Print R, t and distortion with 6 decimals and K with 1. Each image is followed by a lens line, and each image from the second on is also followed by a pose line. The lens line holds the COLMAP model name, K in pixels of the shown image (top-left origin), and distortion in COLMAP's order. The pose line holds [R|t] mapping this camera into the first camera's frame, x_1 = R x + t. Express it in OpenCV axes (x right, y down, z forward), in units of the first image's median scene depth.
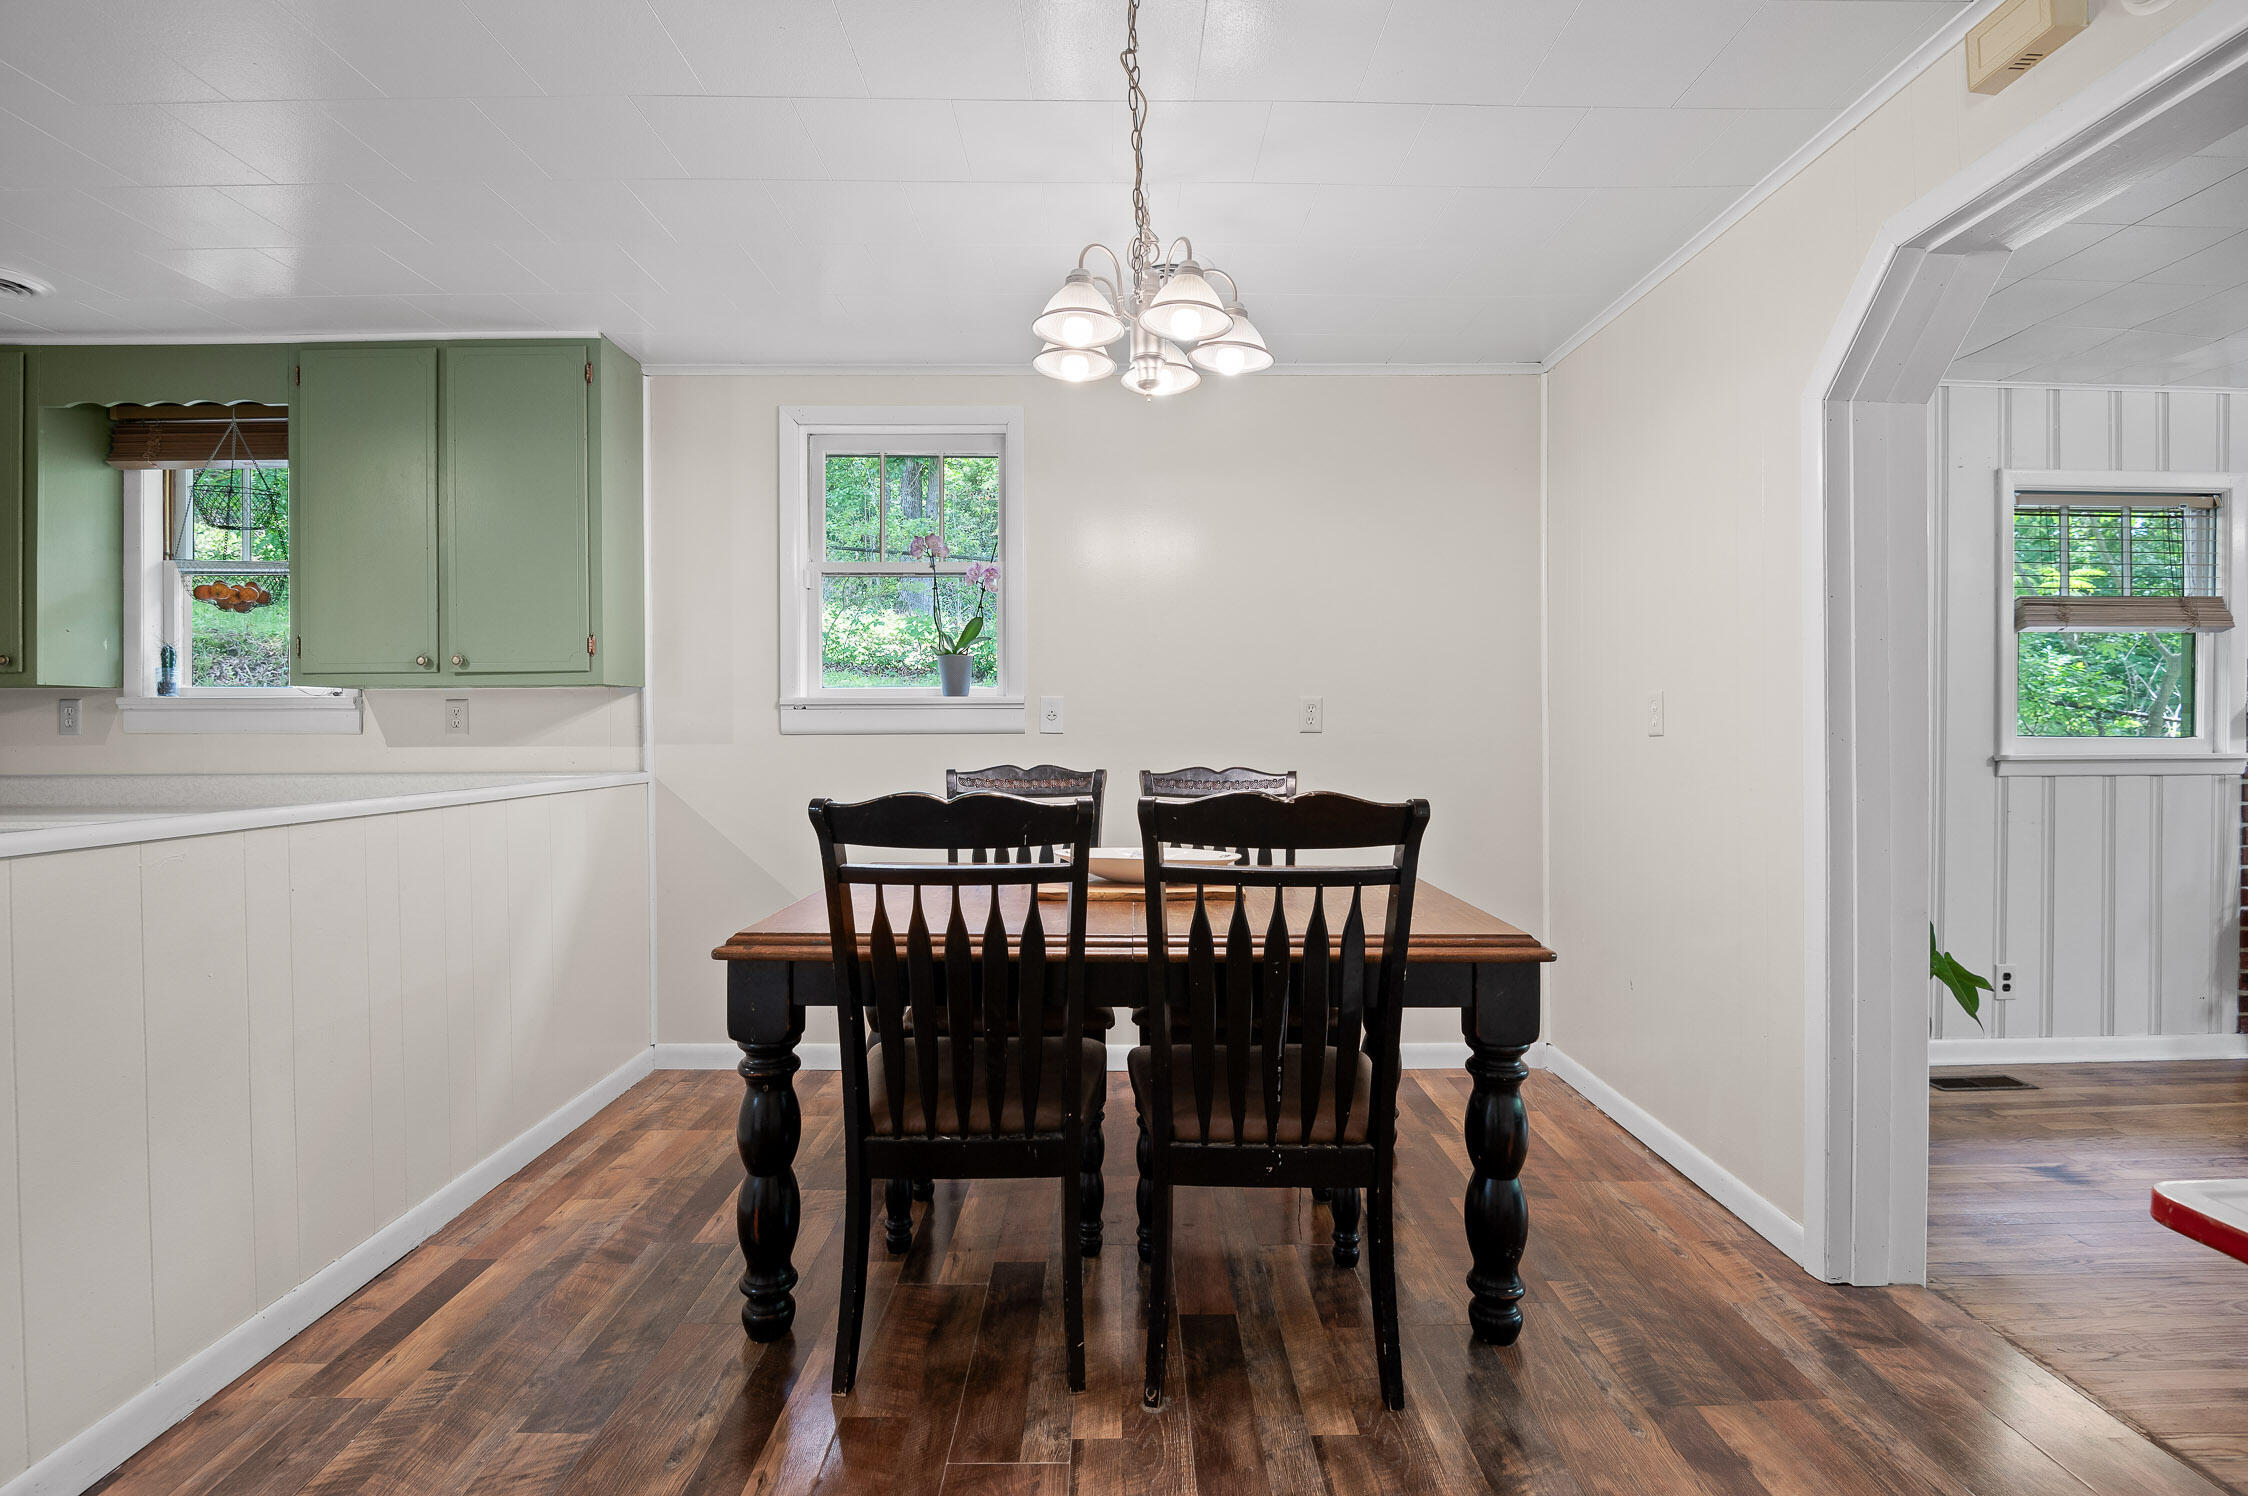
lens RADIAL K [[1077.8, 0, 1126.4], [0, 1077.8, 721.0], [0, 0, 1]] dist [0.004326, -0.017749]
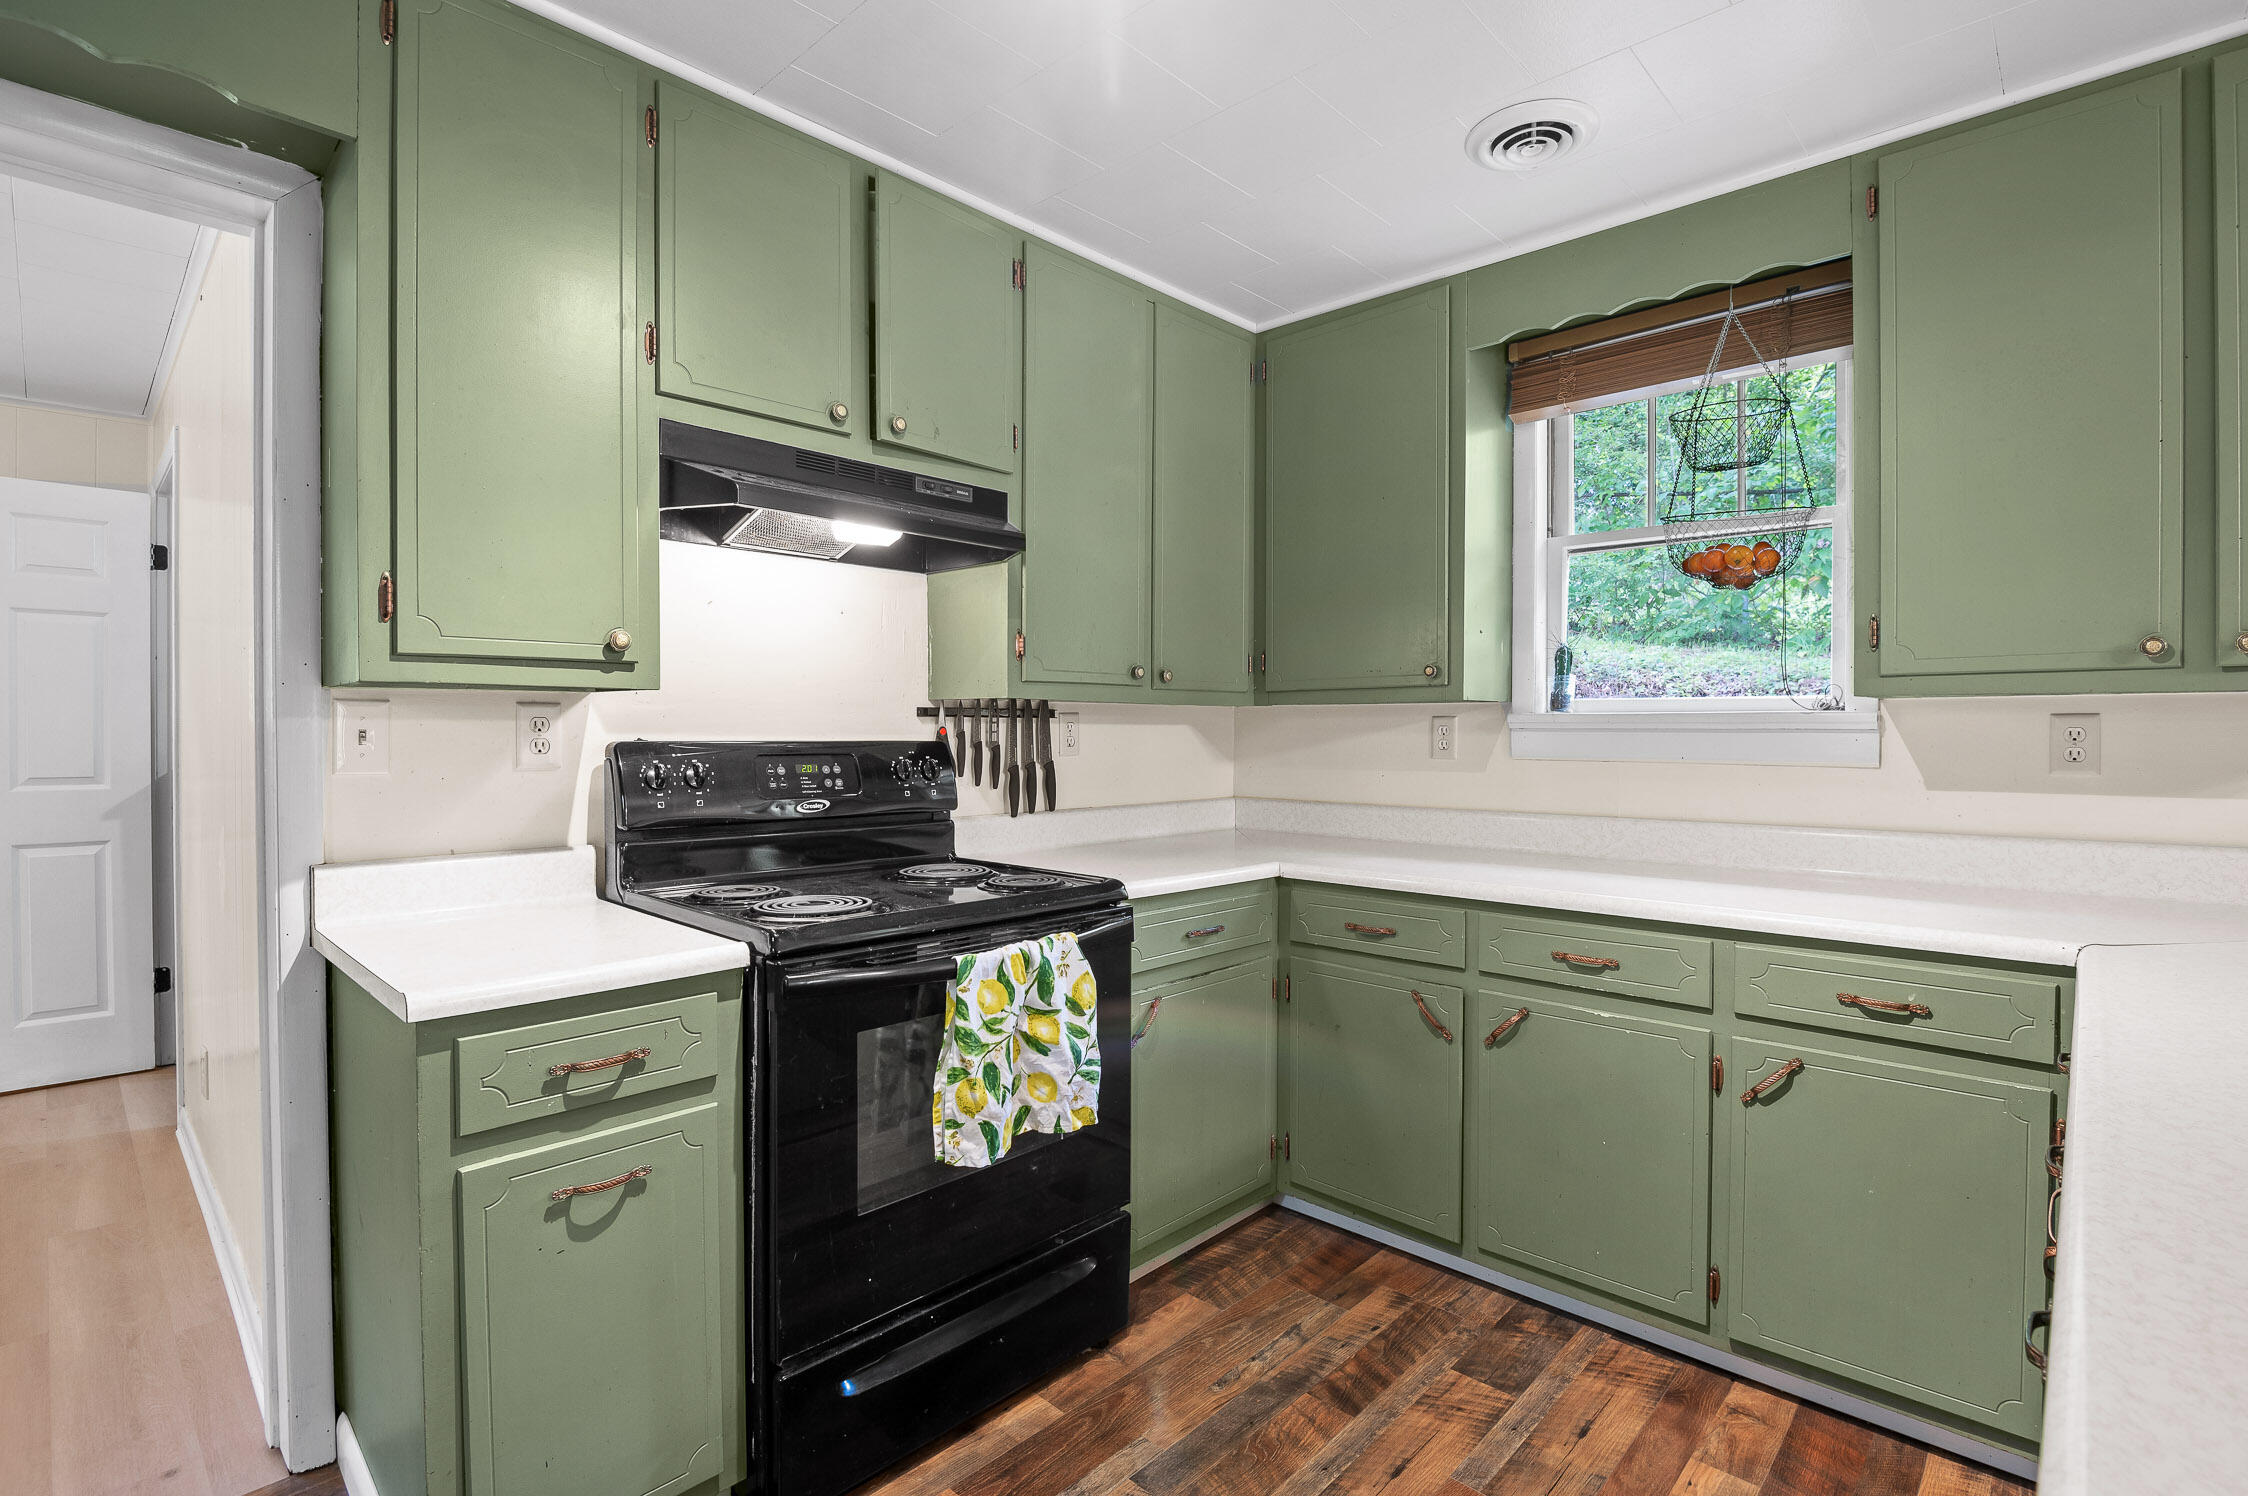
lens RADIAL K [[1032.4, 0, 1124.0], [0, 1032.4, 748.0], [0, 0, 1]] dist [0.000024, -0.021549]
pose [[0.719261, 0.014656, -0.694586, -0.614071], [0.009233, 0.999487, 0.030651, -0.023400], [0.694679, -0.028459, 0.718757, 0.235682]]
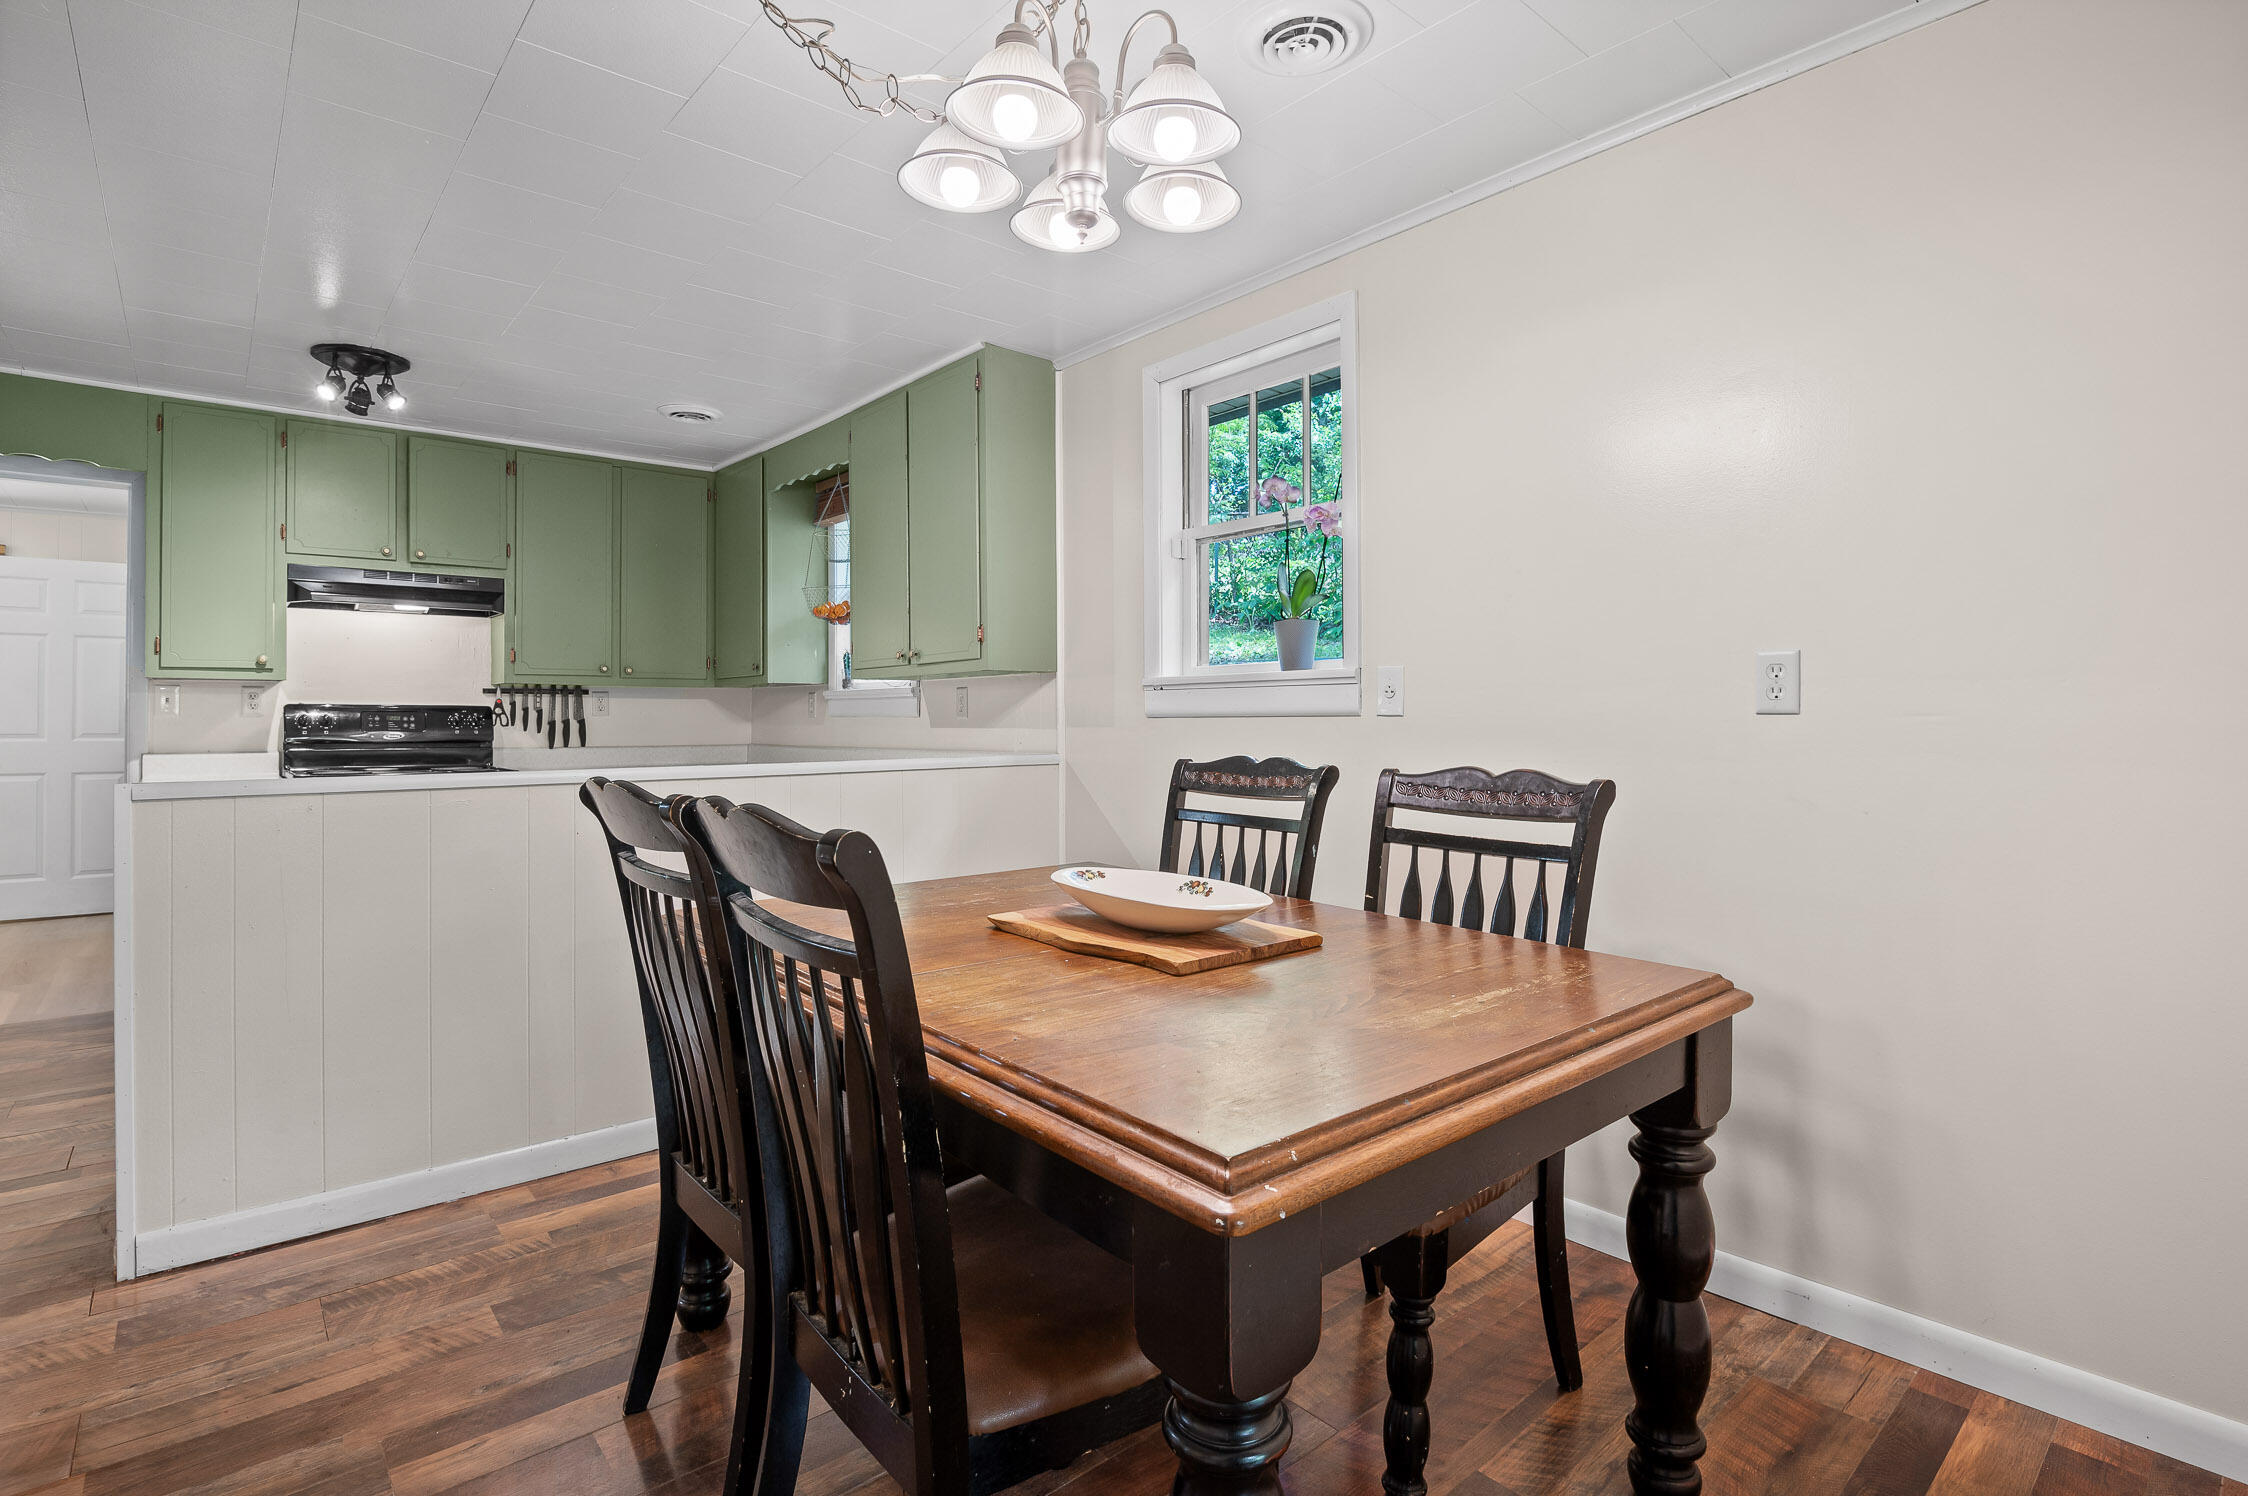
lens RADIAL K [[1077.8, 0, 1126.4], [0, 1077.8, 721.0], [0, 0, 1]] dist [0.004326, -0.017749]
pose [[0.640275, 0.002265, -0.768142, 0.396452], [0.012849, 0.999824, 0.013659, 0.002671], [0.768038, -0.018615, 0.640133, 0.391215]]
